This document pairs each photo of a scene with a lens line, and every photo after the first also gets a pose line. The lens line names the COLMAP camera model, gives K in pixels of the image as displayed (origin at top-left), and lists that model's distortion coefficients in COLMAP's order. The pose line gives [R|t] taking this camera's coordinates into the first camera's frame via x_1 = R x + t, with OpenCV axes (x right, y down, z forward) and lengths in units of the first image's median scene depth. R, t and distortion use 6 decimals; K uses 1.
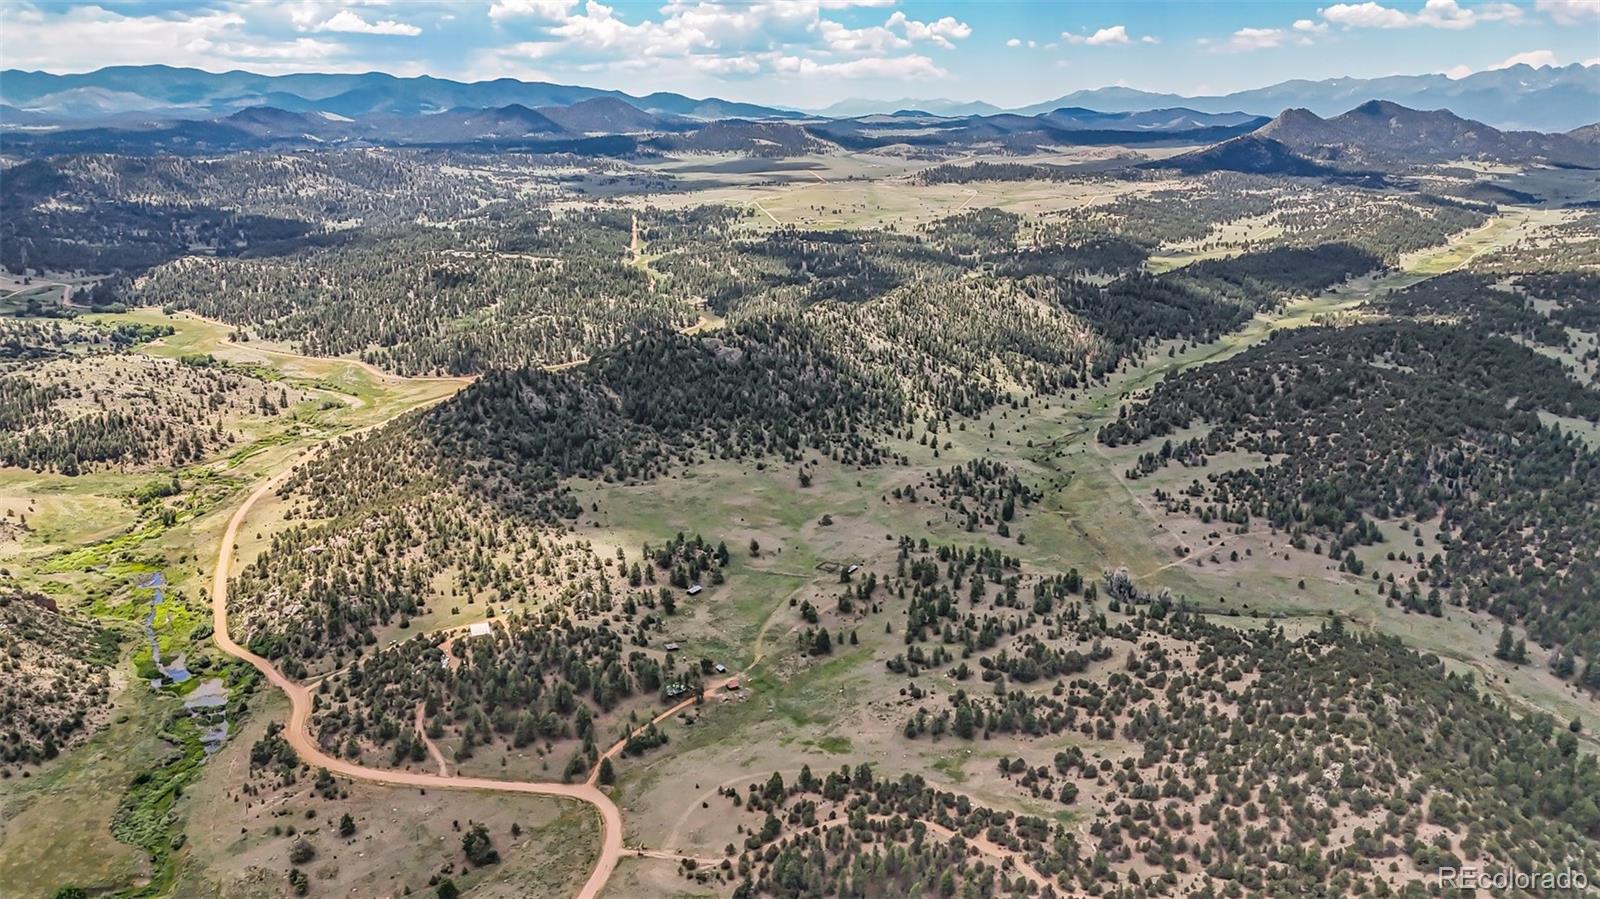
lens RADIAL K [[1187.6, 0, 800.4], [0, 1187.6, 449.0], [0, 0, 1]] dist [0.056092, -0.040842]
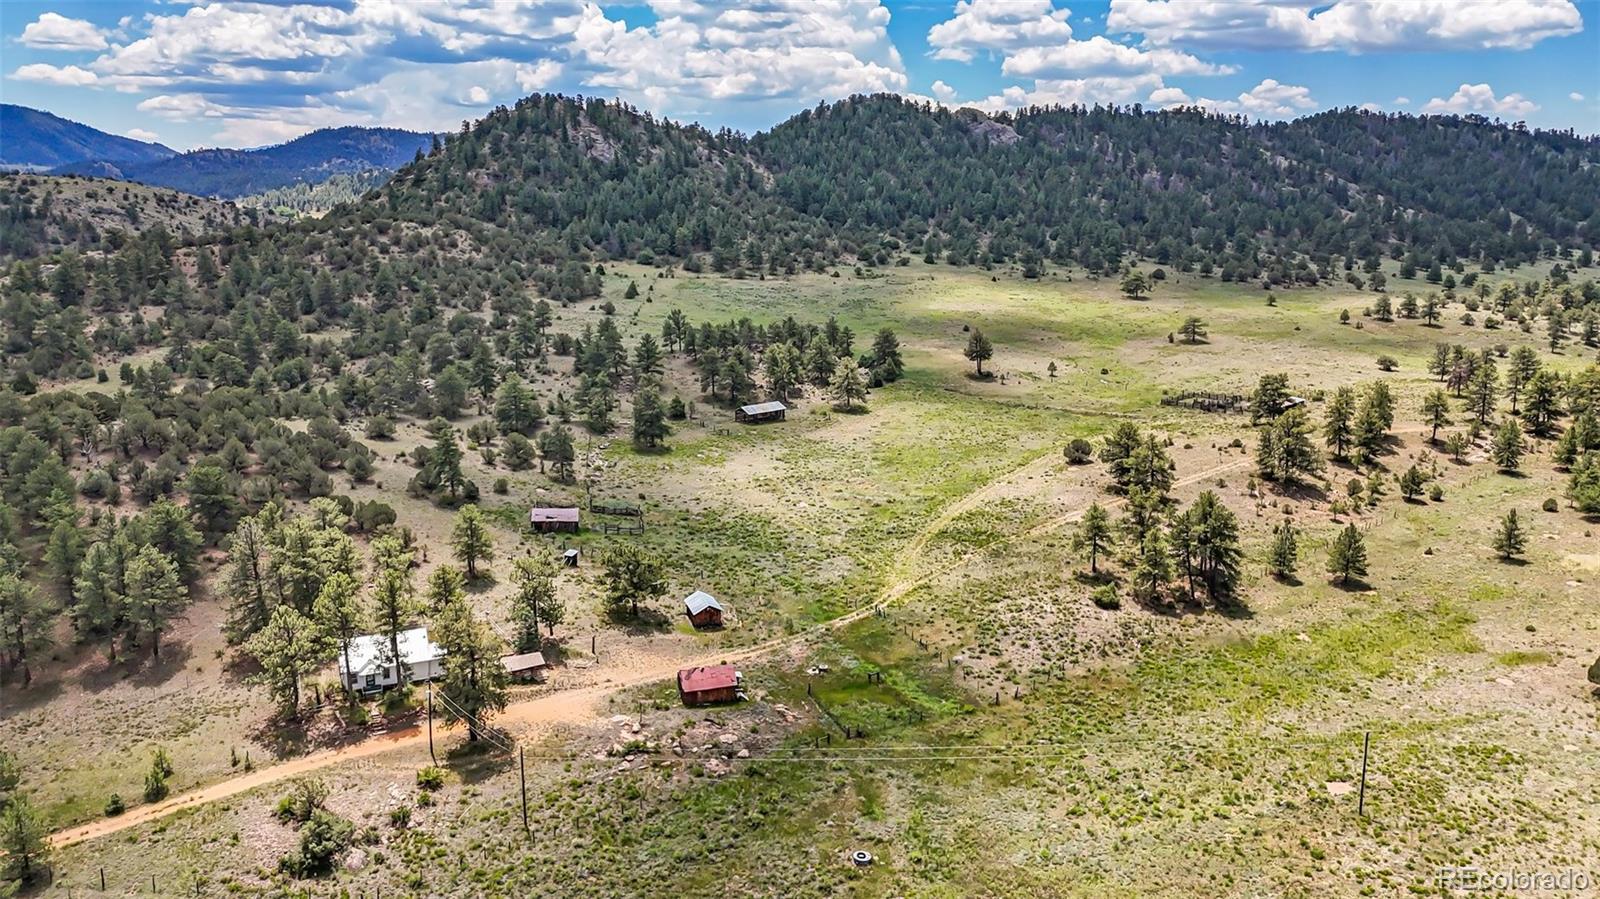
lens RADIAL K [[1187.6, 0, 799.0], [0, 1187.6, 449.9], [0, 0, 1]] dist [0.056092, -0.040842]
pose [[0.964157, 0.065607, -0.257094, 0.002680], [-0.082758, 0.994969, -0.056455, 0.152106], [0.252097, 0.075708, 0.964736, 0.725739]]
